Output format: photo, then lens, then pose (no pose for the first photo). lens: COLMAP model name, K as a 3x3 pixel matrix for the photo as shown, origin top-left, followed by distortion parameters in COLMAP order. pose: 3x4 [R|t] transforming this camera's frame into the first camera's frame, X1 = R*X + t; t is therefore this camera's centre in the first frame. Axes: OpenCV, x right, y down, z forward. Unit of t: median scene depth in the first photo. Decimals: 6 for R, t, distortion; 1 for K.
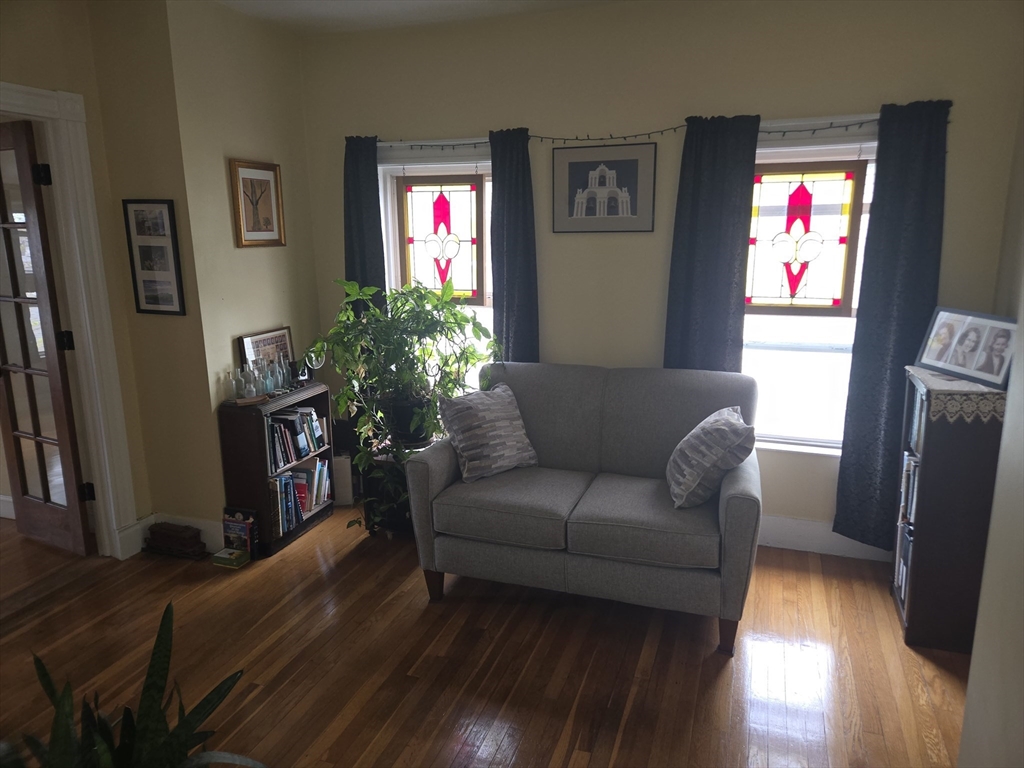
lens RADIAL K [[672.3, 0, 513.3], [0, 672.3, 383.4], [0, 0, 1]] dist [0.002530, -0.000192]
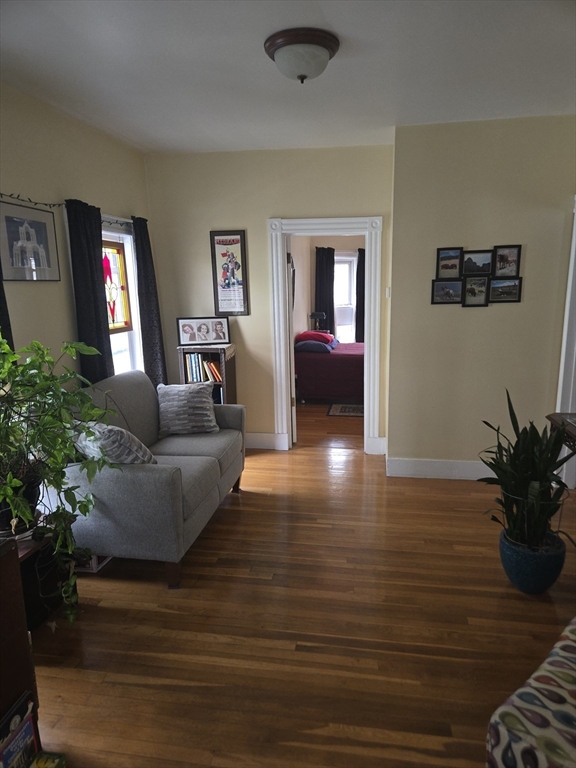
lens RADIAL K [[504.2, 0, 287.5], [0, 504.2, 385.1], [0, 0, 1]] dist [0.002530, -0.000192]
pose [[-0.175787, -0.189184, 0.966079, -0.878706], [0.206091, 0.952542, 0.224033, -0.165735], [-0.962614, 0.238482, -0.128455, 0.772676]]
